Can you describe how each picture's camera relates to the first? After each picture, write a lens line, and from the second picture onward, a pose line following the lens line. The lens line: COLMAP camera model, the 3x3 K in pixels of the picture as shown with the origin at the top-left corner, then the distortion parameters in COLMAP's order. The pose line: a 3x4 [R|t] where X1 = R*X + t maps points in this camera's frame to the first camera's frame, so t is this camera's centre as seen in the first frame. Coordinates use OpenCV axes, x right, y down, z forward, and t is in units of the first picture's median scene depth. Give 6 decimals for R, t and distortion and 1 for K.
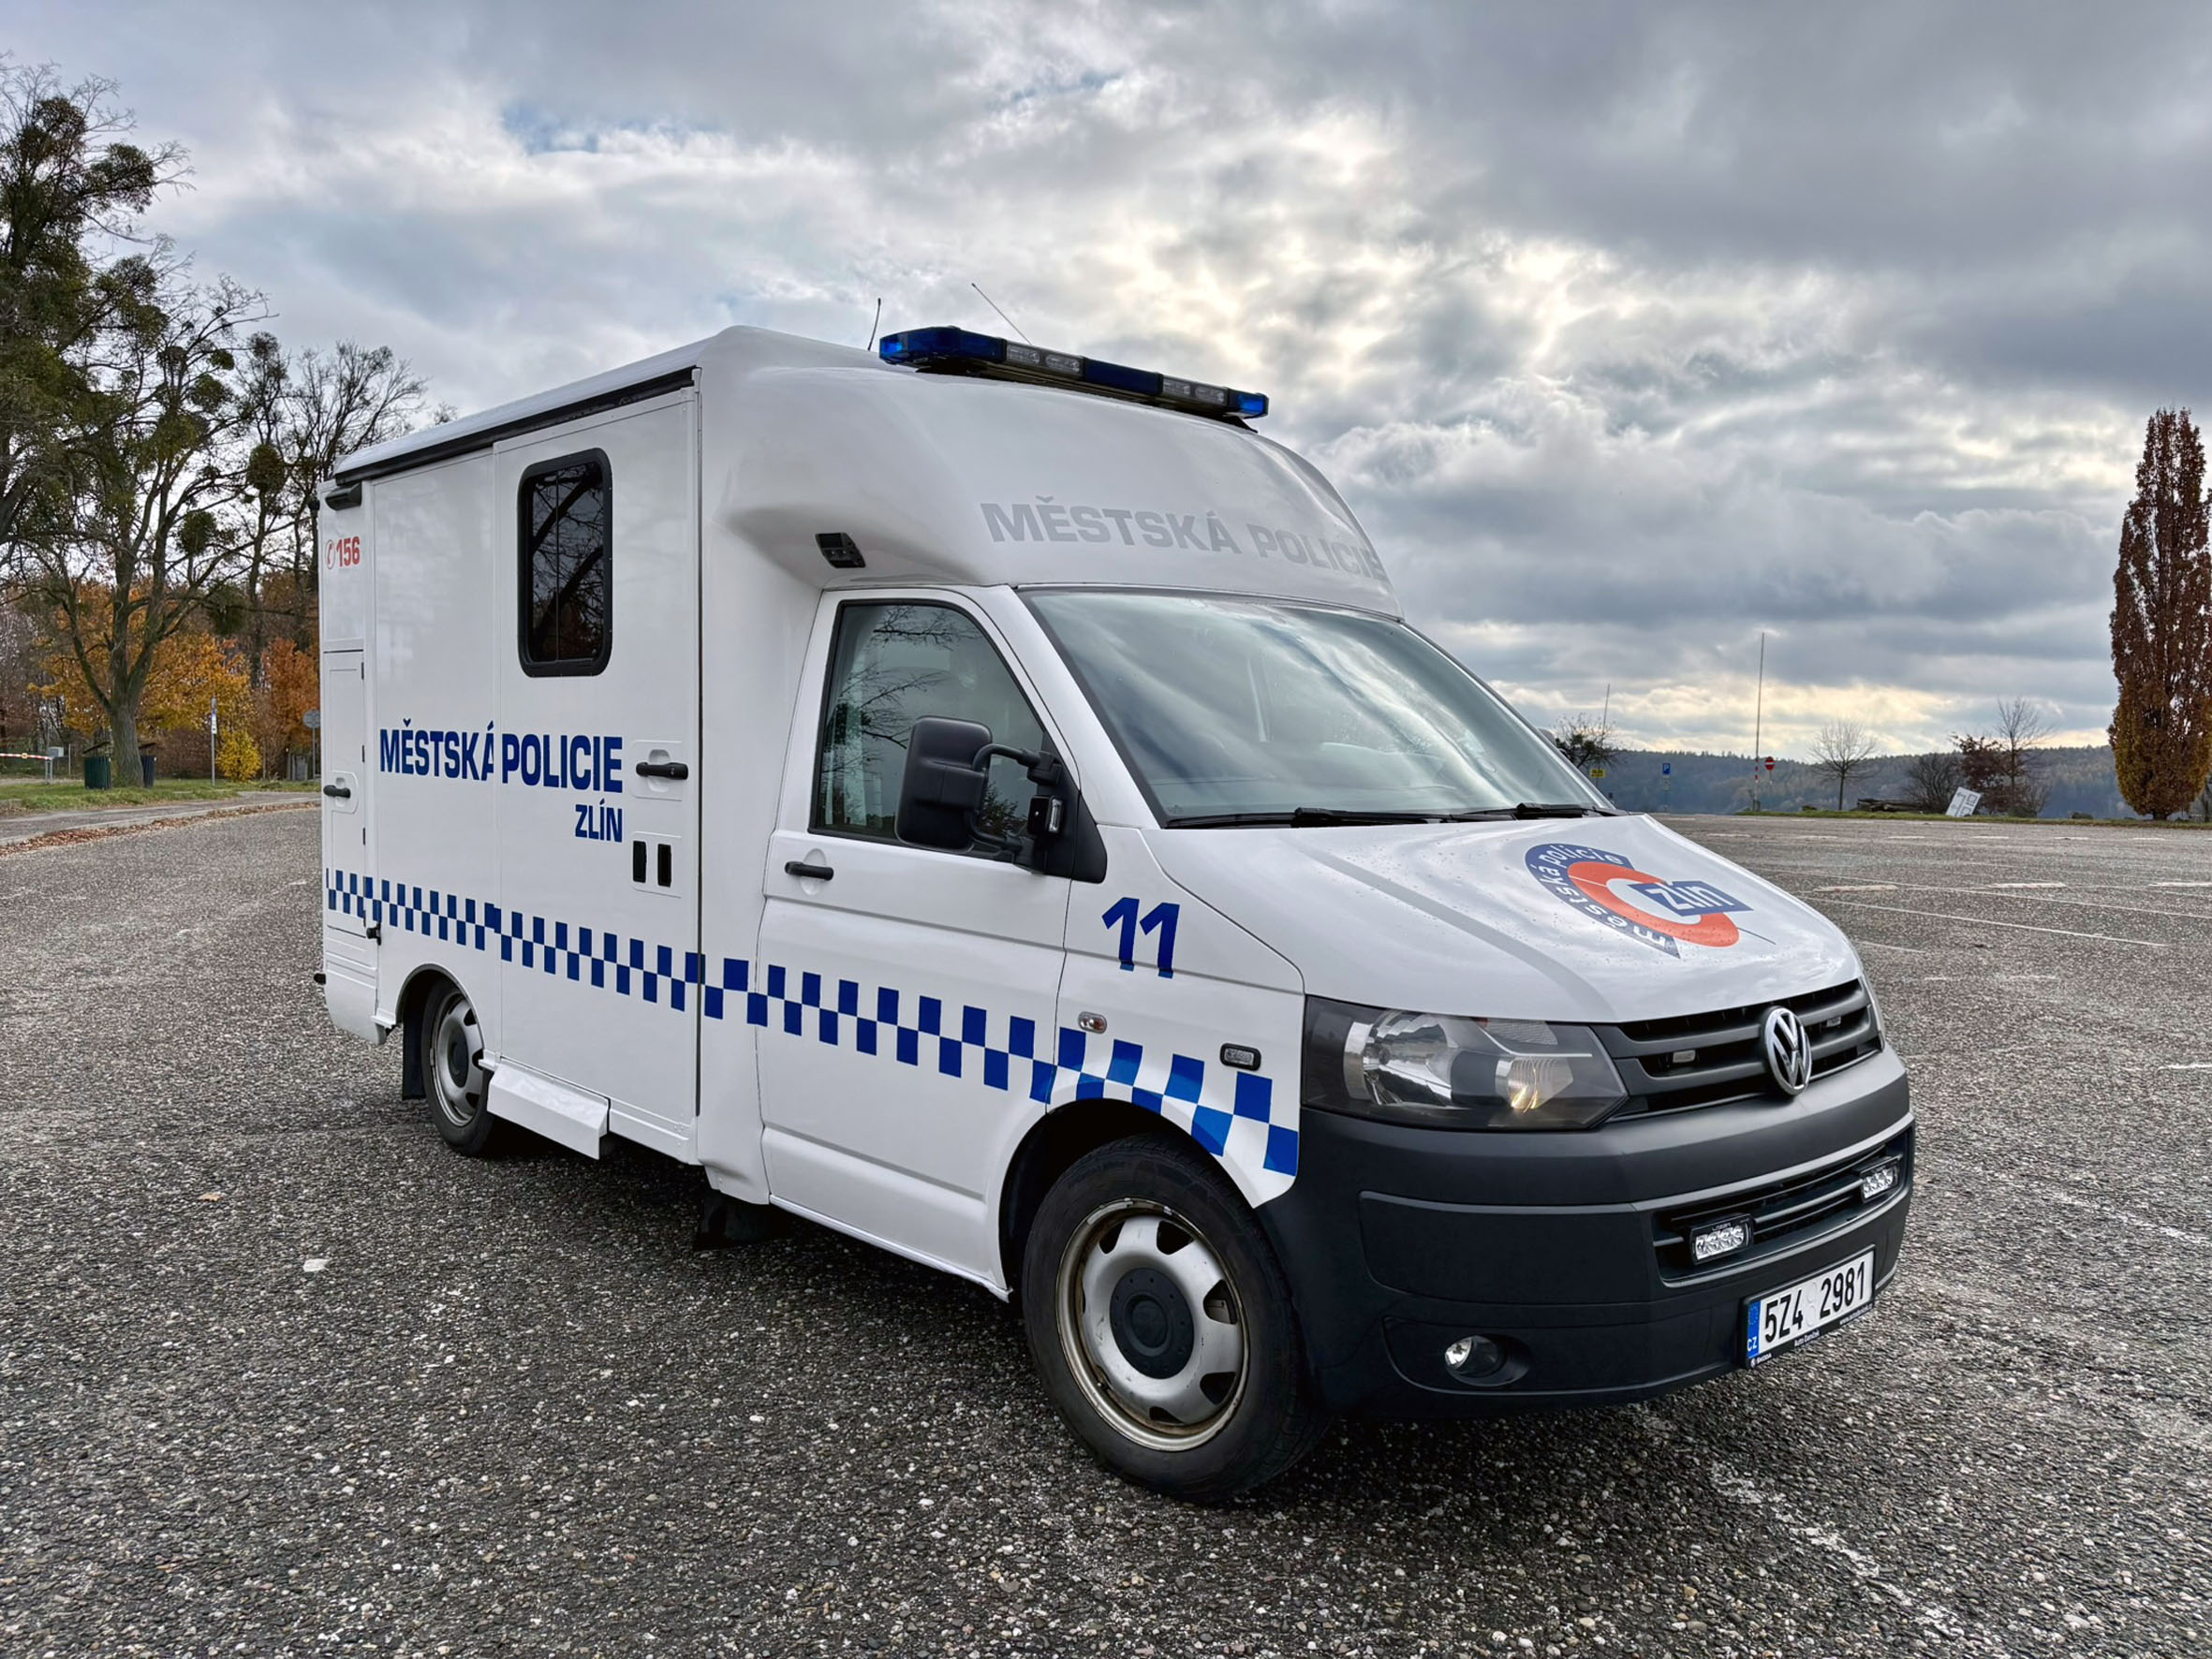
lens RADIAL K [[1712.7, 0, 1095.6], [0, 1712.7, 825.3], [0, 0, 1]] dist [0.078465, -0.090033]
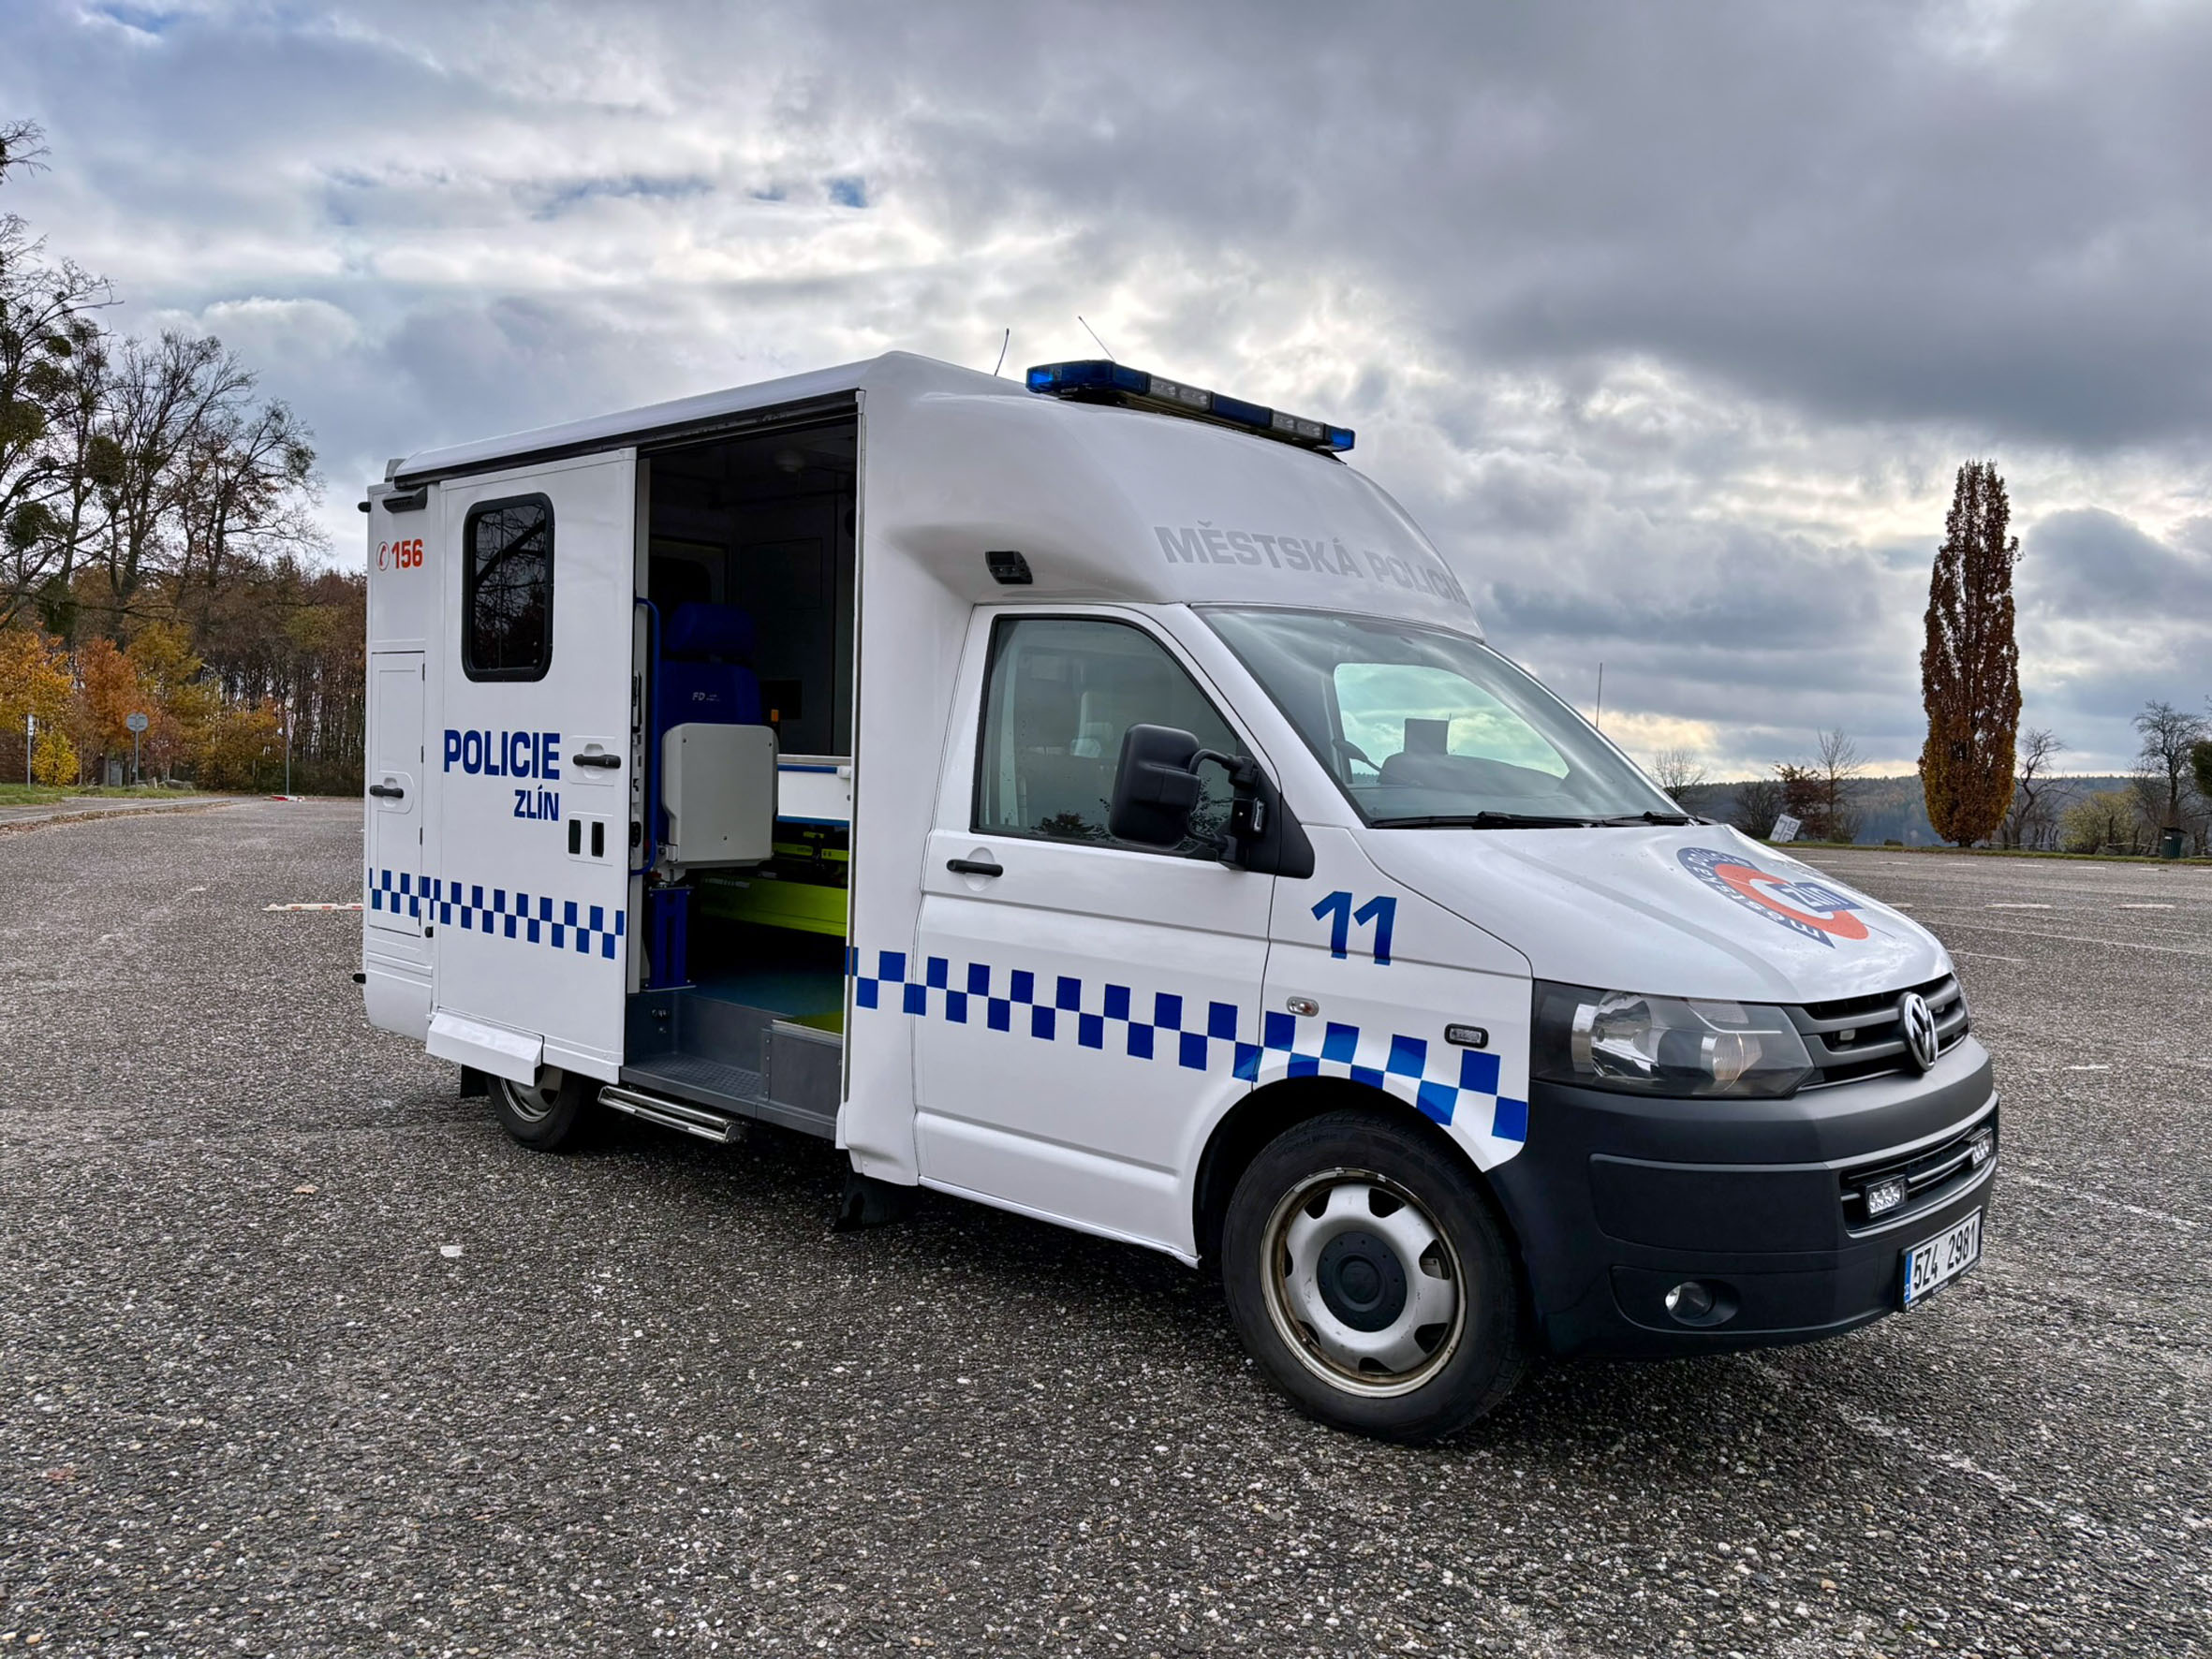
lens RADIAL K [[1712.7, 0, 1095.6], [0, 1712.7, 825.3], [0, 0, 1]] dist [0.078465, -0.090033]
pose [[0.995740, 0.011340, 0.091509, -0.195322], [-0.010377, 0.999886, -0.010997, 0.011263], [-0.091624, 0.010001, 0.995743, -0.061707]]
